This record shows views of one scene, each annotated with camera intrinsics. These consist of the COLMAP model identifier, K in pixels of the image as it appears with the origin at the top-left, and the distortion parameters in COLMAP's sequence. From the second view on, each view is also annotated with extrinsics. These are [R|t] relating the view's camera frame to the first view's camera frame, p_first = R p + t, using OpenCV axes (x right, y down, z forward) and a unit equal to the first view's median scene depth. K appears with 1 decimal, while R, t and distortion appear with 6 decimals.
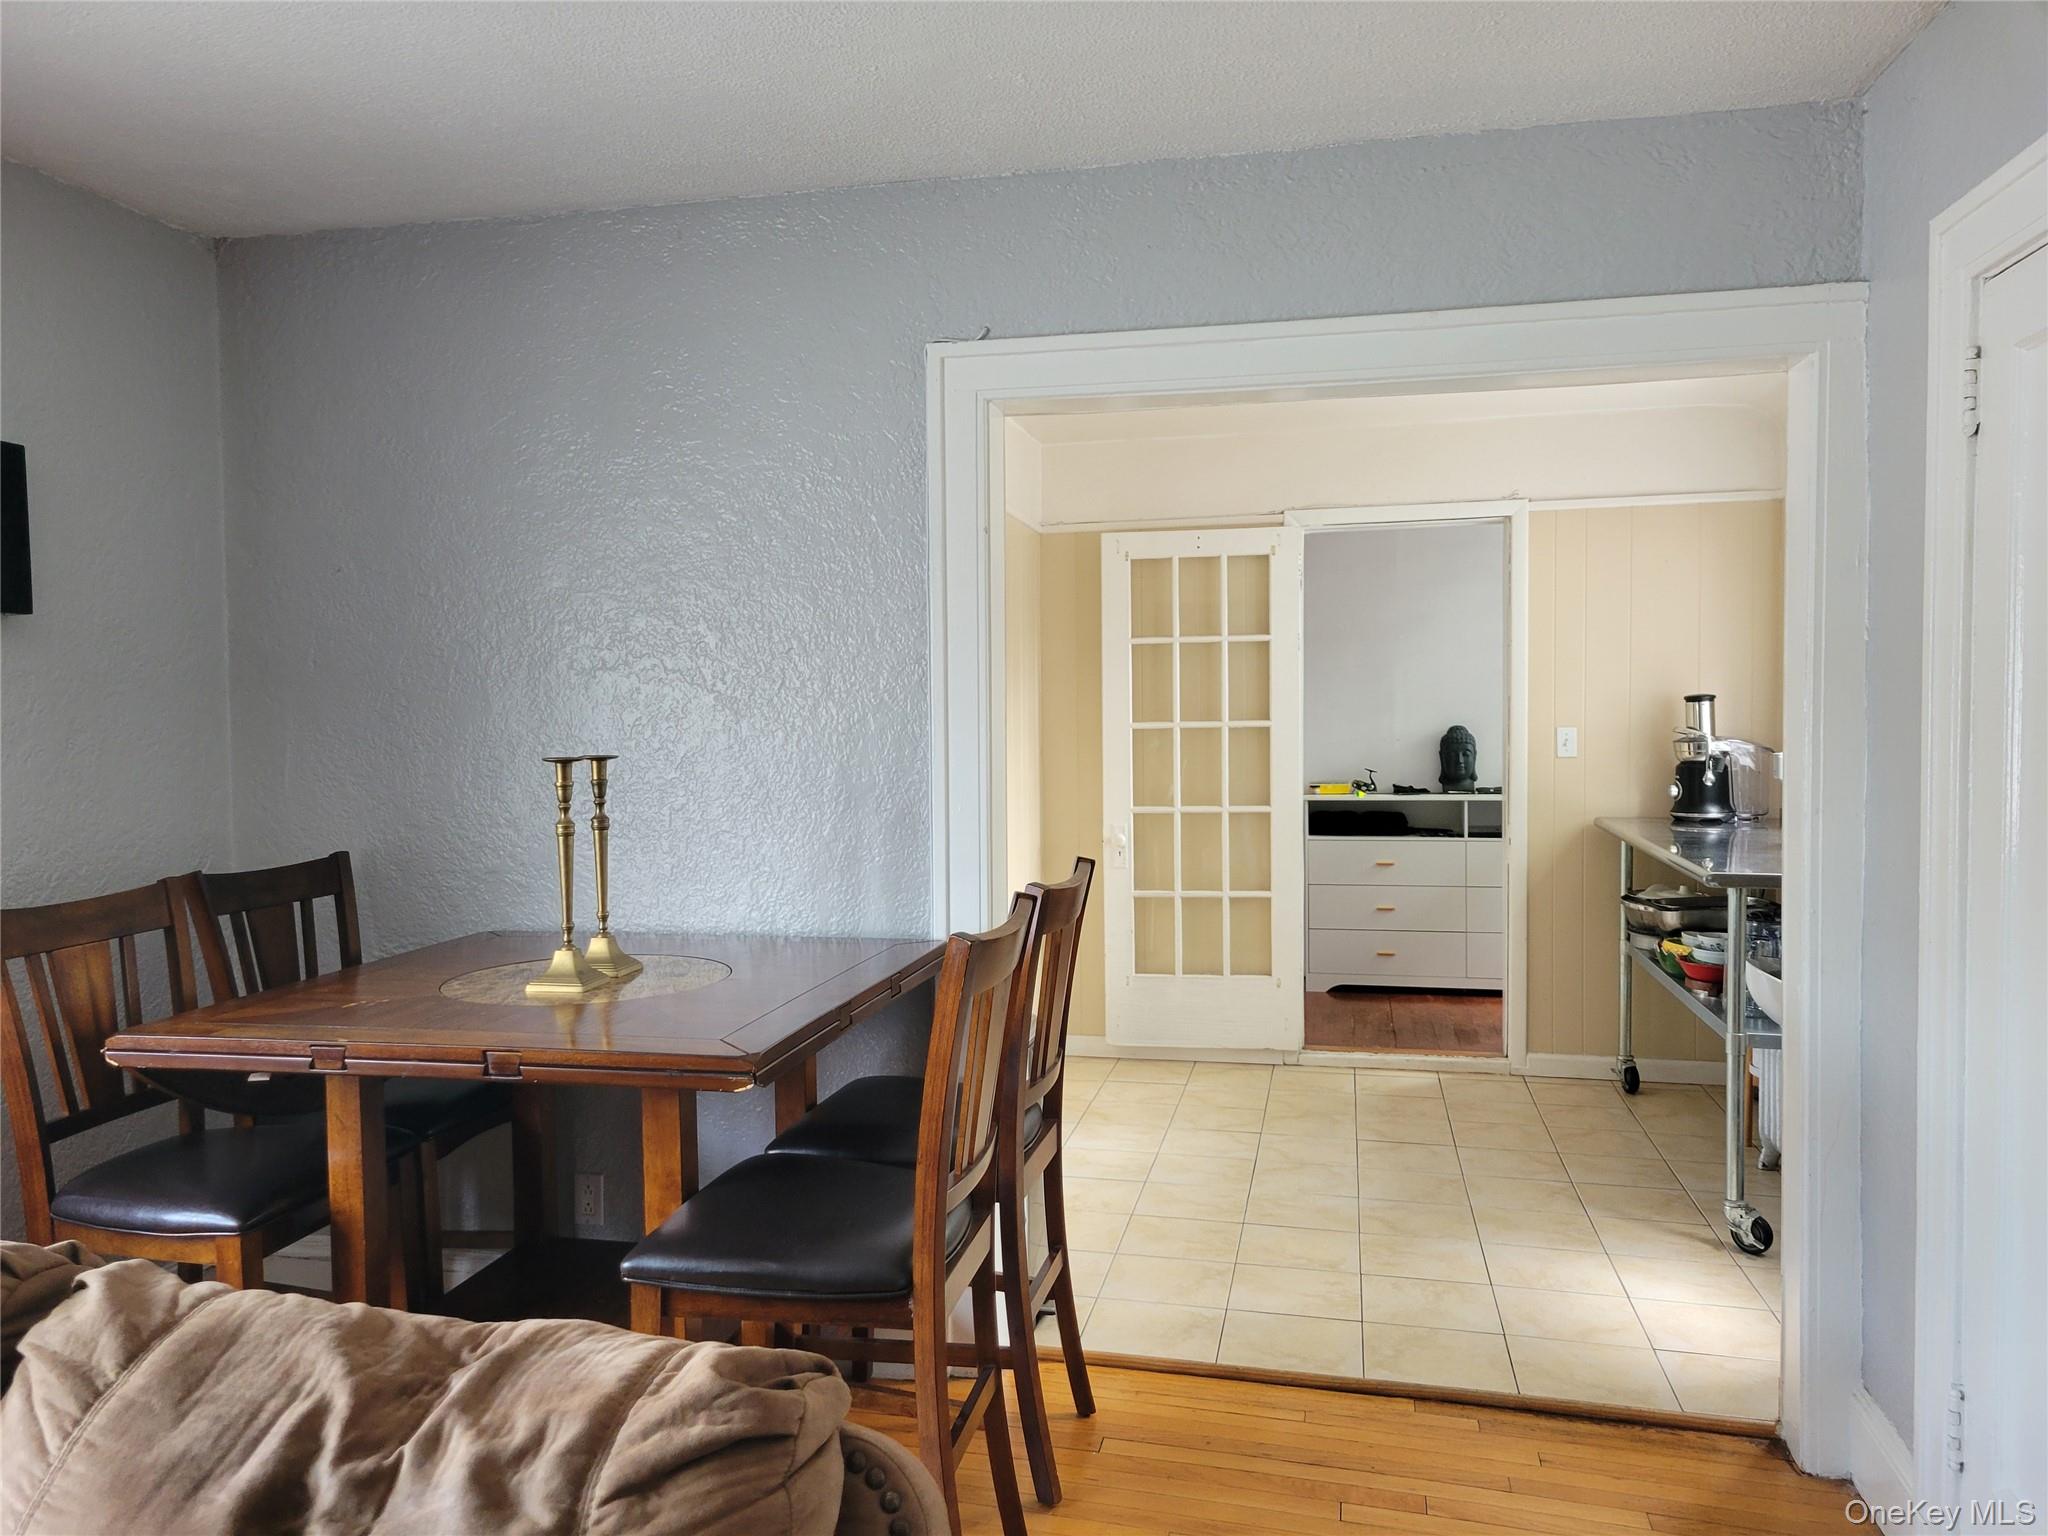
lens RADIAL K [[1537.5, 0, 976.1], [0, 1537.5, 769.9], [0, 0, 1]] dist [0.040381, -0.004887]
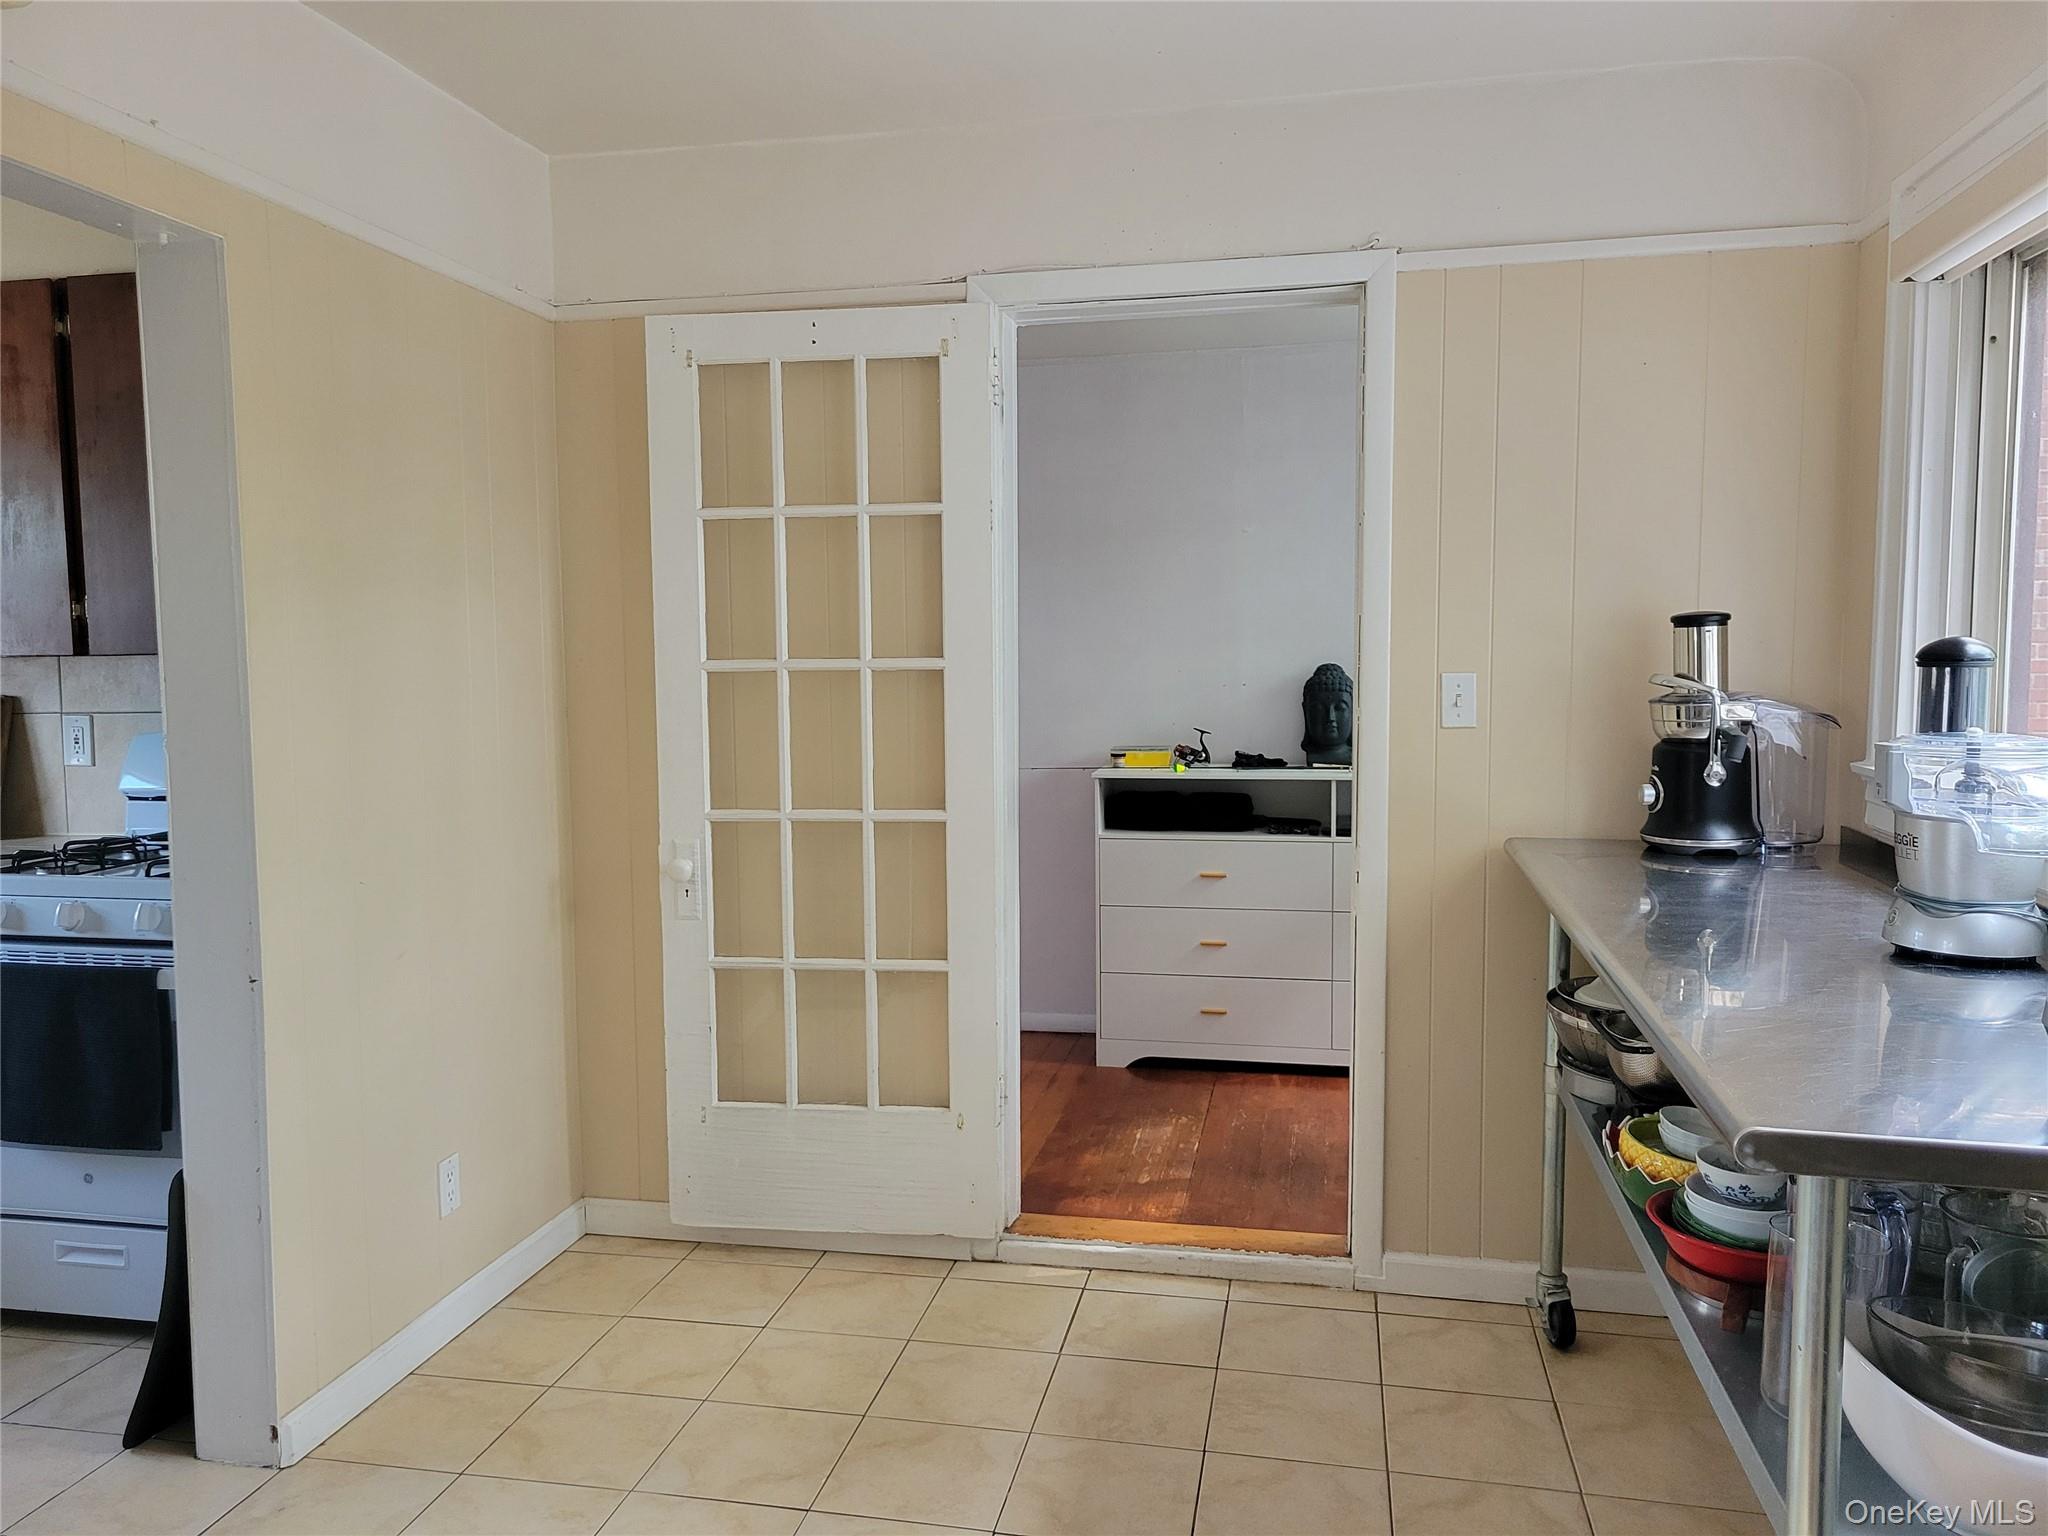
lens RADIAL K [[1532.5, 0, 1024.0], [0, 1532.5, 768.0], [0, 0, 1]] dist [0.034240, 0.001628]
pose [[0.999108, 0.000849, 0.042228, 0.196178], [-0.002729, 0.999006, 0.044484, -0.016979], [-0.042148, -0.044560, 0.998117, 0.441733]]
